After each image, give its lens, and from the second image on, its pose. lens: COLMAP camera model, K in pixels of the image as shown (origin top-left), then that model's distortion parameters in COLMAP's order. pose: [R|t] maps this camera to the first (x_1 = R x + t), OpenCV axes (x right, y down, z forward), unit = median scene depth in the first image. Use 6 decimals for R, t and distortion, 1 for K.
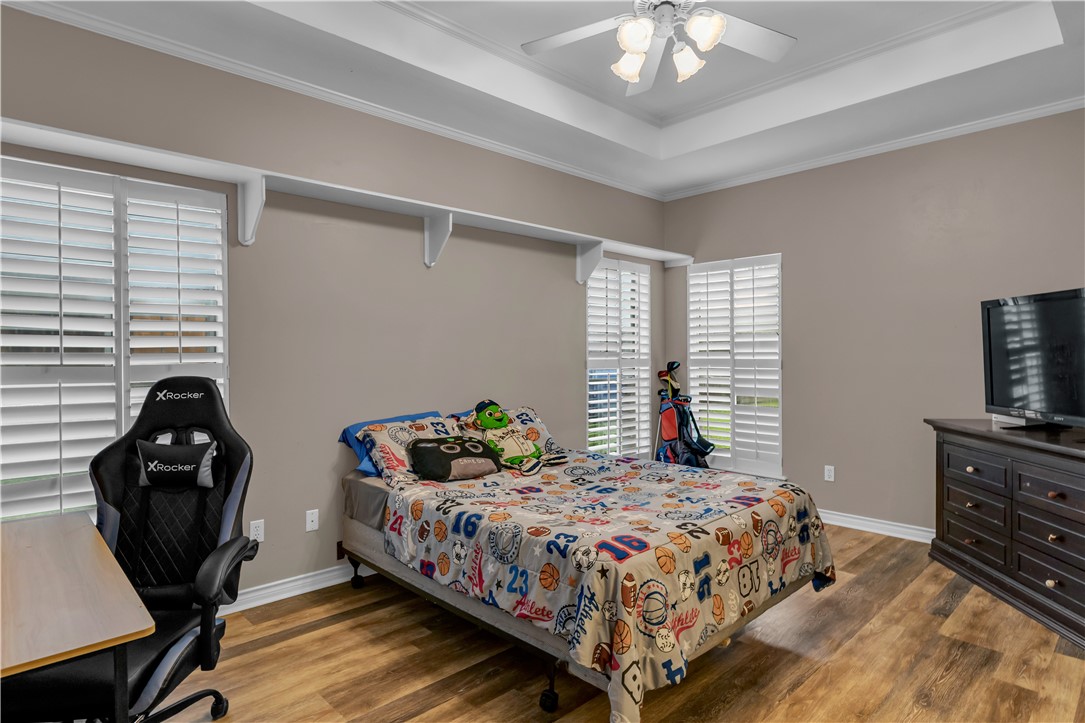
lens RADIAL K [[599.6, 0, 523.1], [0, 599.6, 362.6], [0, 0, 1]] dist [-0.002164, -0.000575]
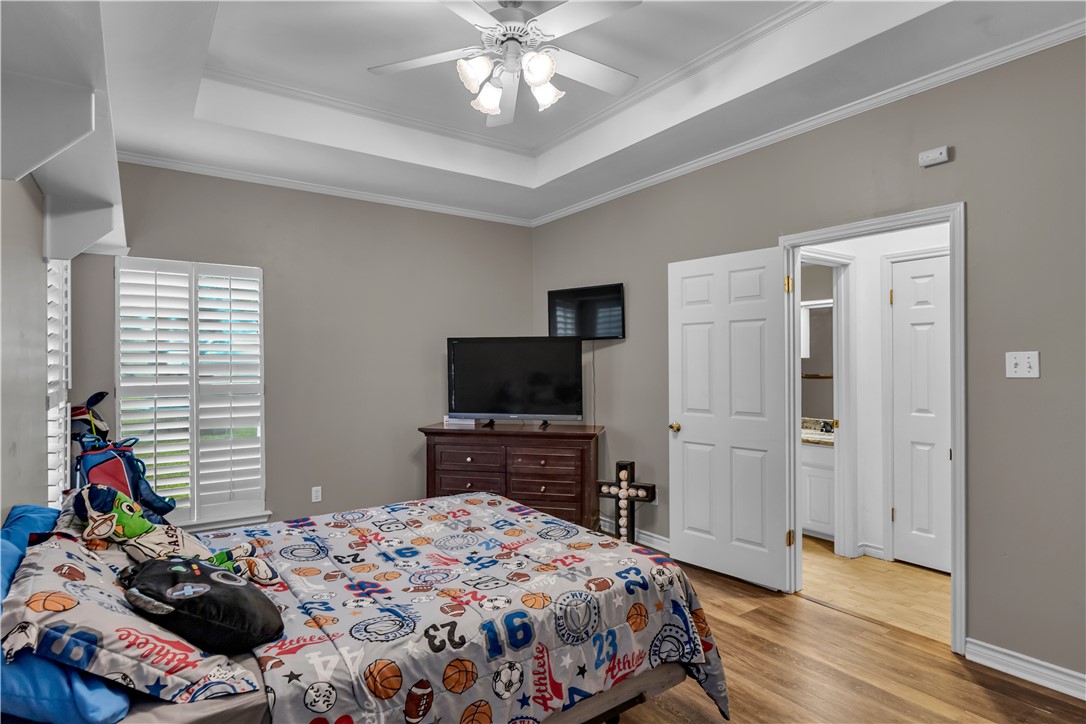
lens RADIAL K [[600.3, 0, 540.6], [0, 600.3, 359.7], [0, 0, 1]] dist [0.002500, -0.000239]
pose [[0.101212, 0.006659, 0.994843, -0.568037], [0.017553, 0.999810, -0.008478, -0.034560], [-0.994710, 0.018321, 0.101076, 0.627943]]
